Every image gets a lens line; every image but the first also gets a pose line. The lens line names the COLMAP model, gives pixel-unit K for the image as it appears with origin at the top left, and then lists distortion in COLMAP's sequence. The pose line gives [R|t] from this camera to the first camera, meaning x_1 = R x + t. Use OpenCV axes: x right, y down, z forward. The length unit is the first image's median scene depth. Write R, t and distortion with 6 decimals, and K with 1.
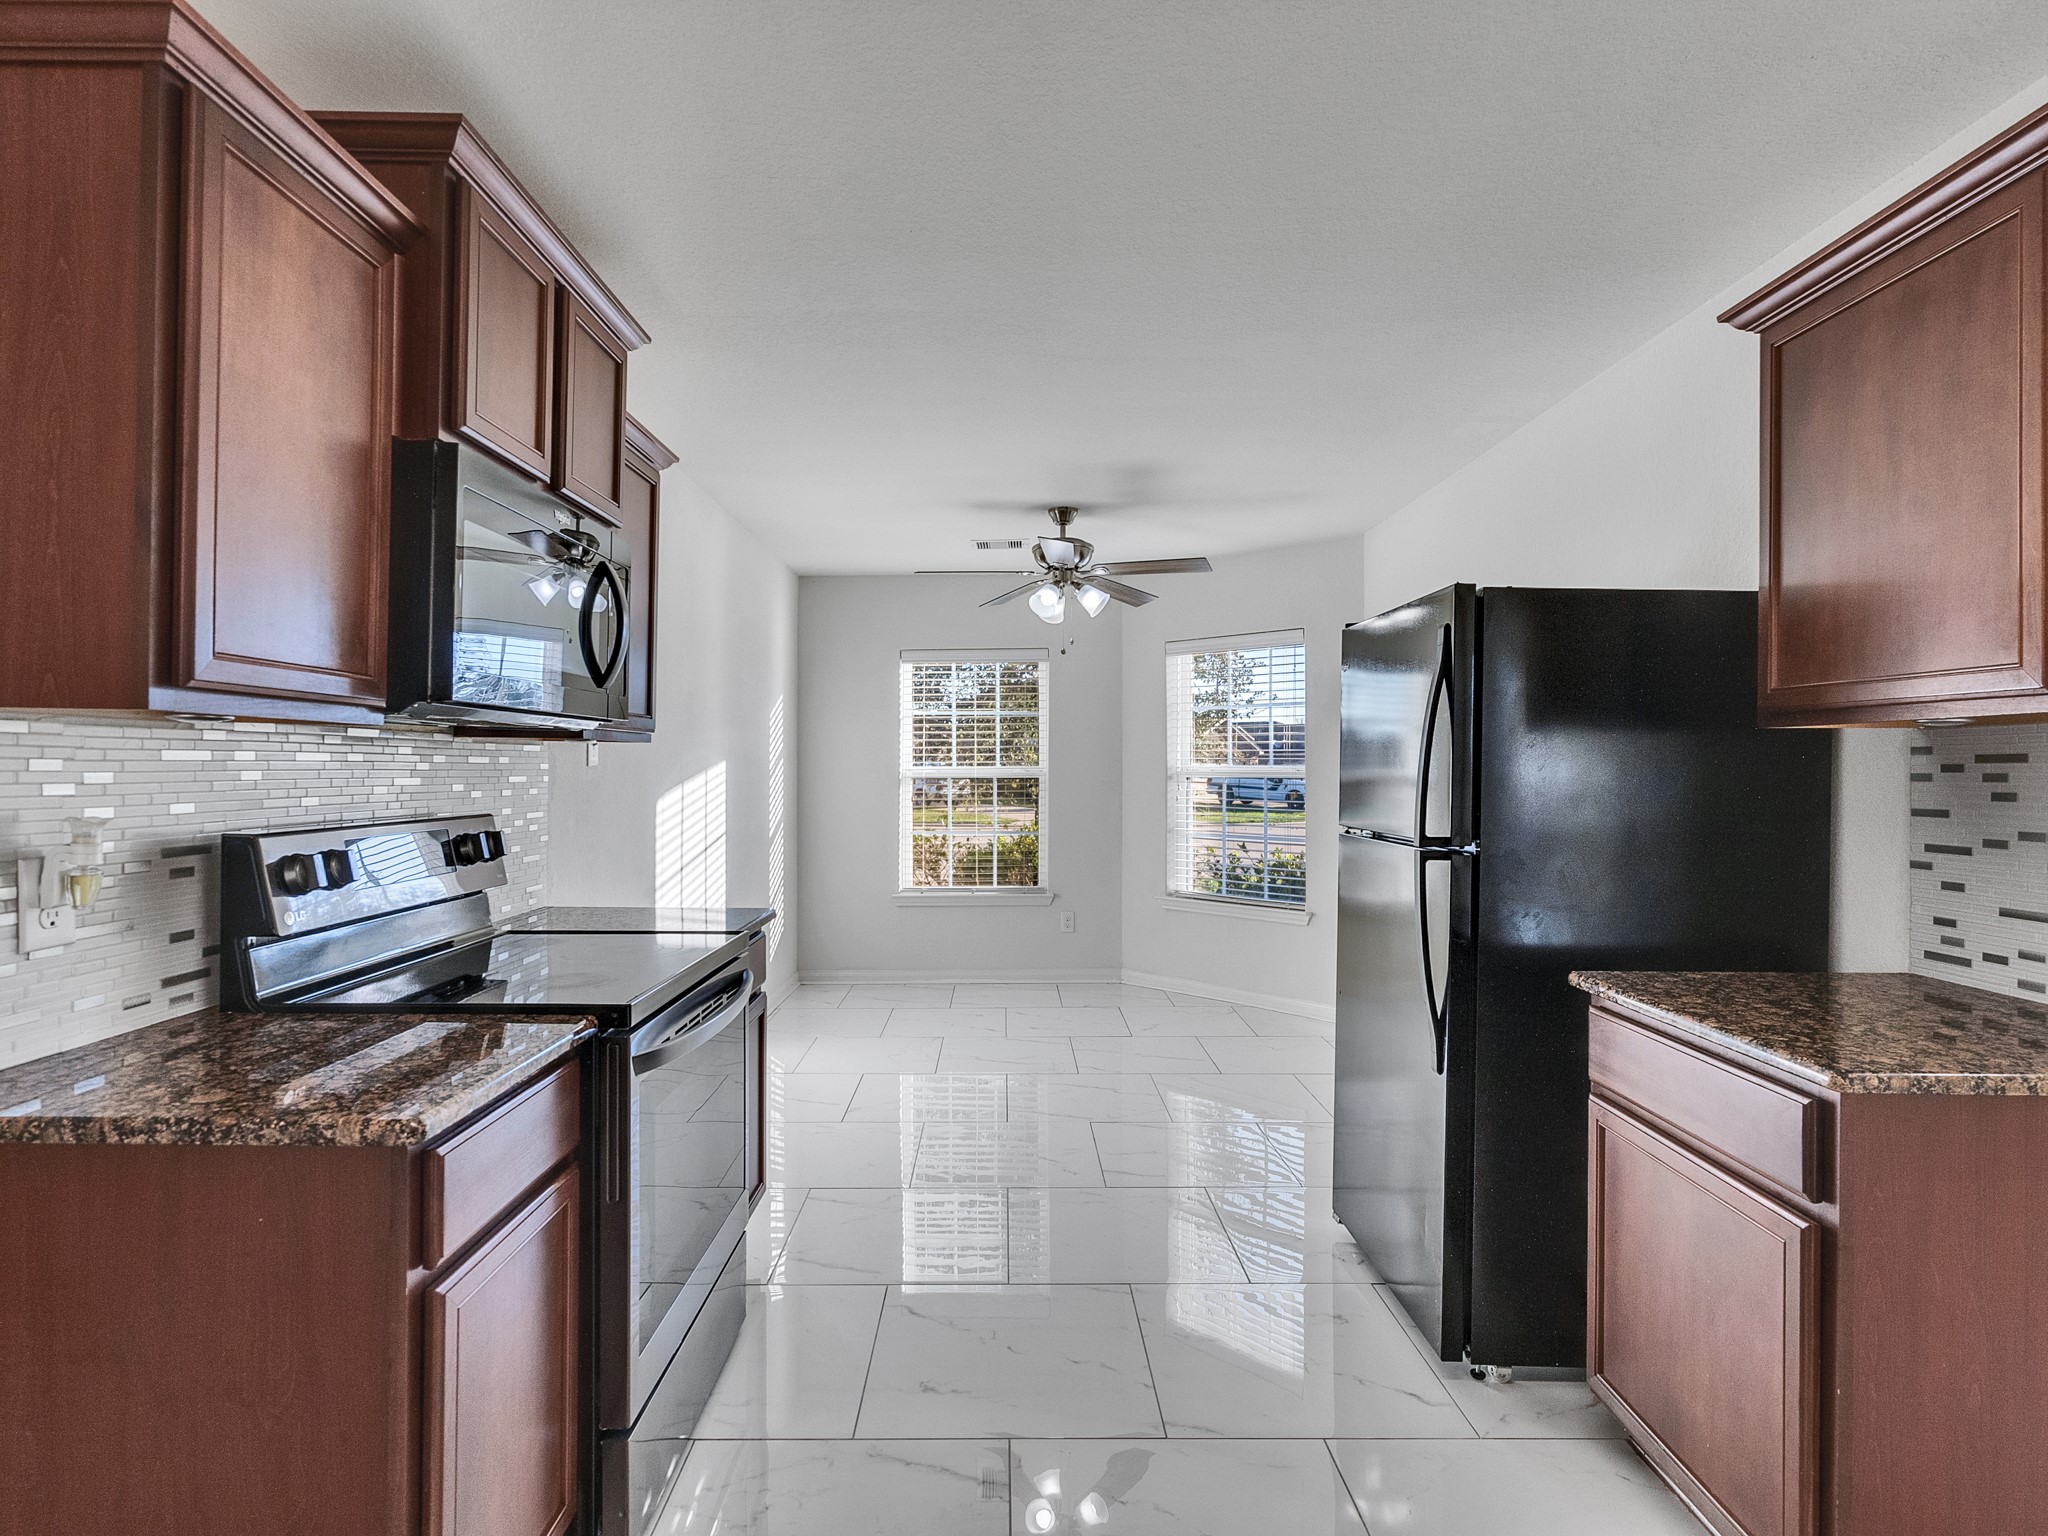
lens RADIAL K [[1048.1, 0, 1020.1], [0, 1048.1, 765.3], [0, 0, 1]] dist [-0.000640, 0.000472]
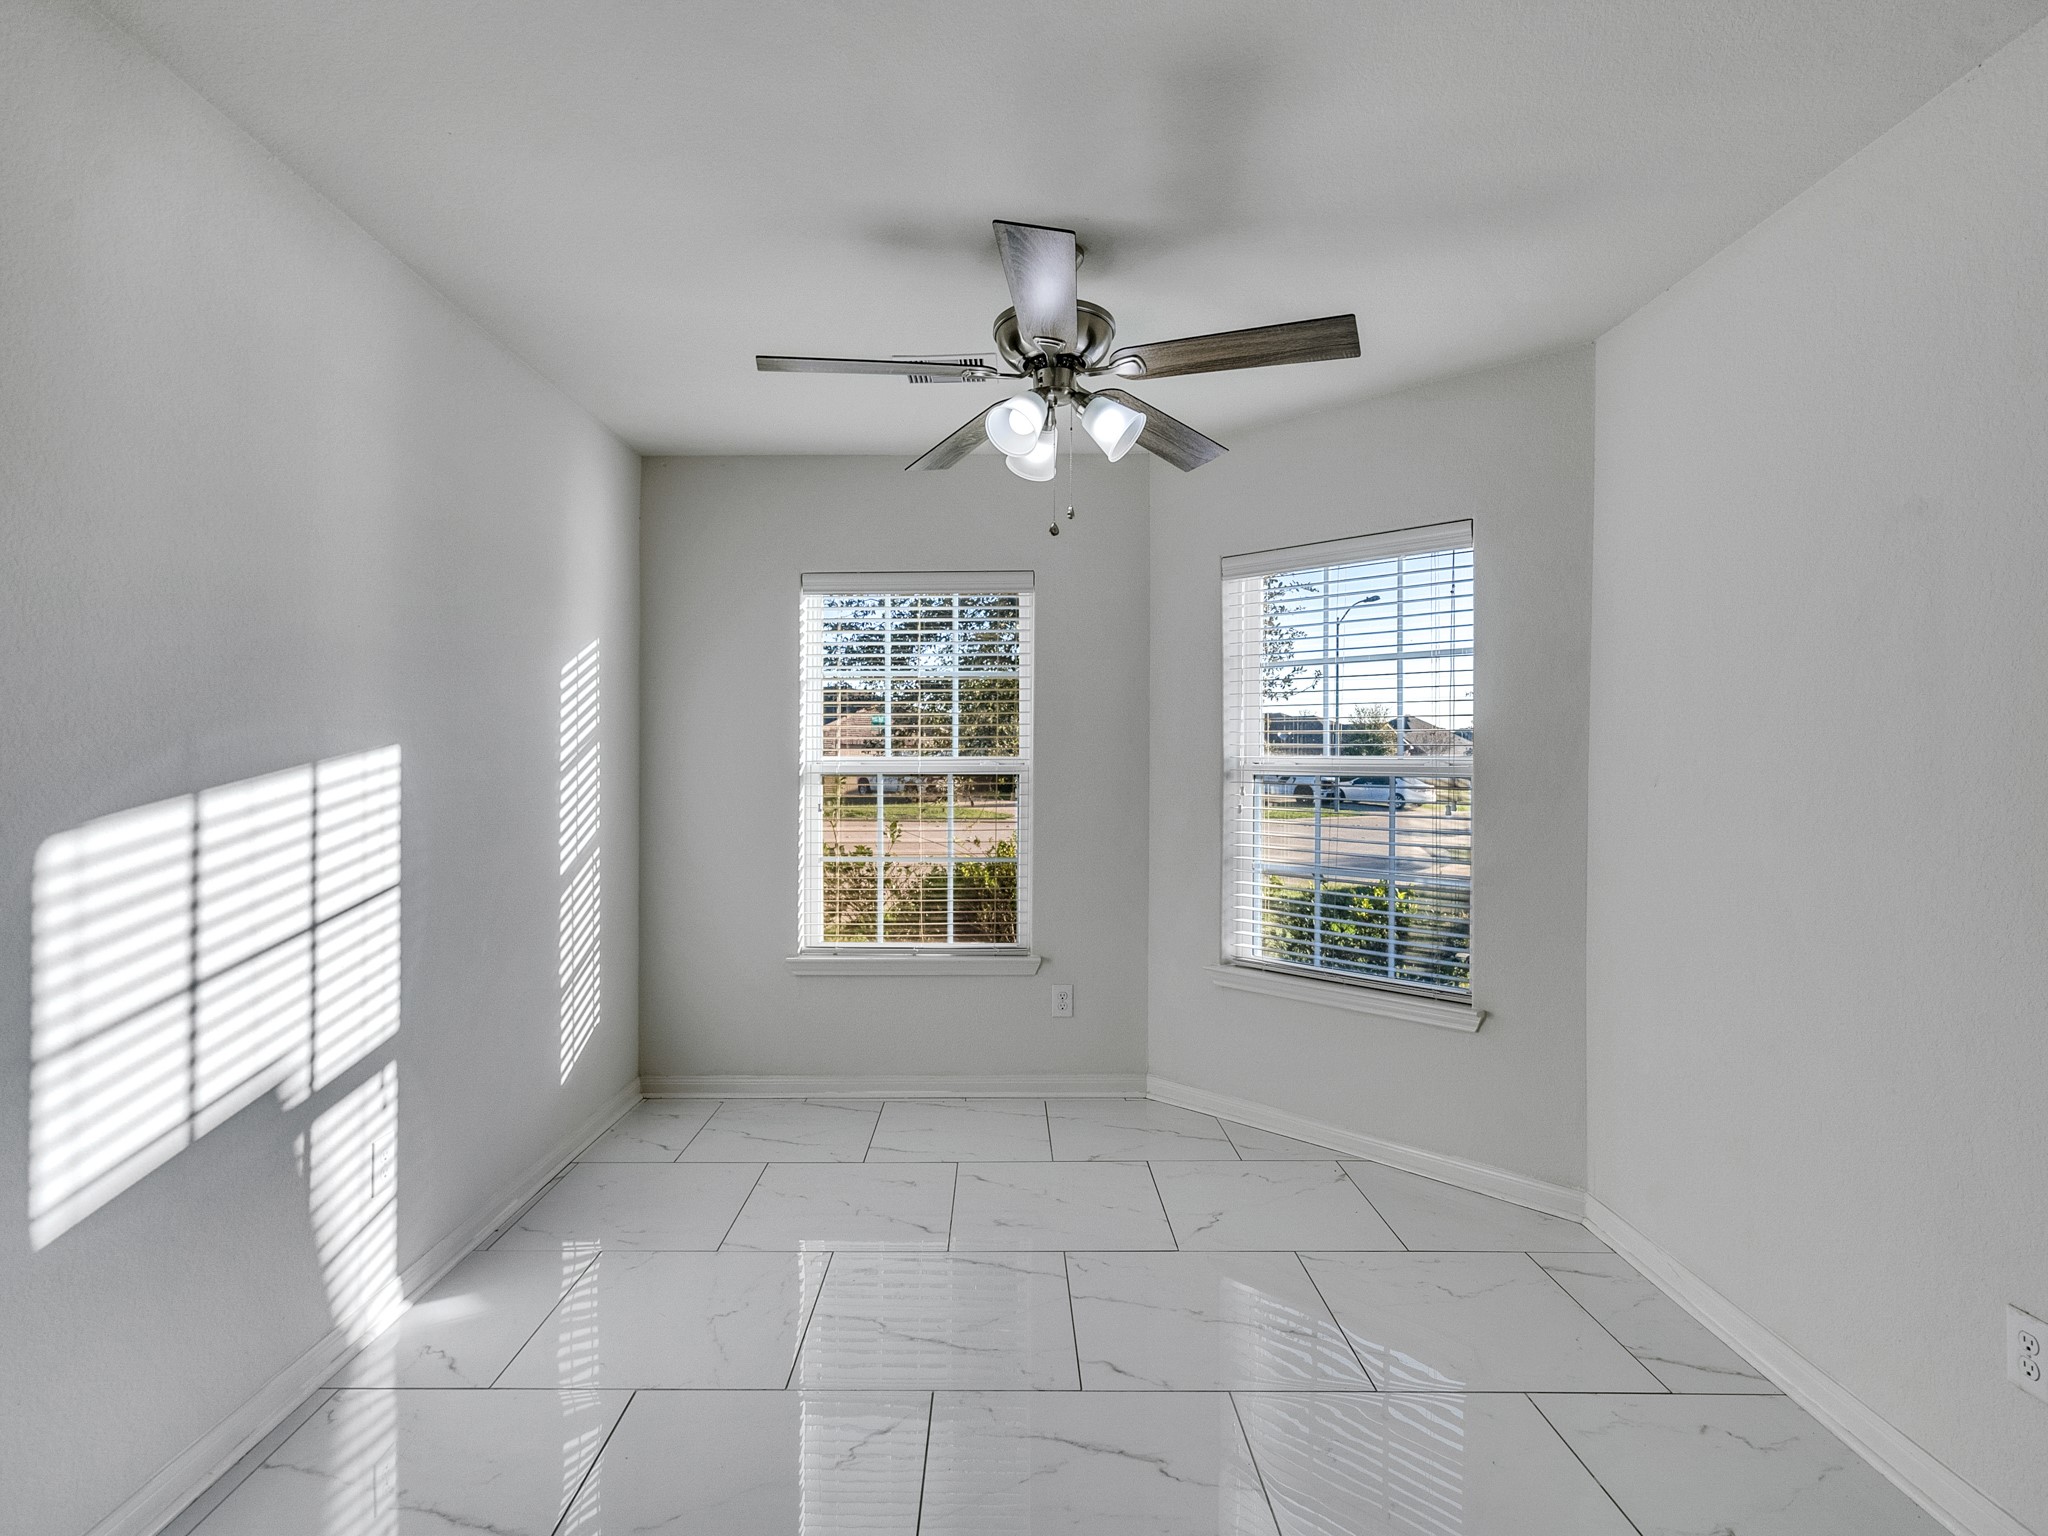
lens RADIAL K [[1048.1, 0, 1025.5], [0, 1048.1, 762.5], [0, 0, 1]] dist [-0.000640, 0.000472]
pose [[0.999966, 0.003308, 0.007489, 0.018256], [-0.003351, 0.999978, 0.005802, 0.000819], [-0.007470, -0.005827, 0.999955, 0.376195]]
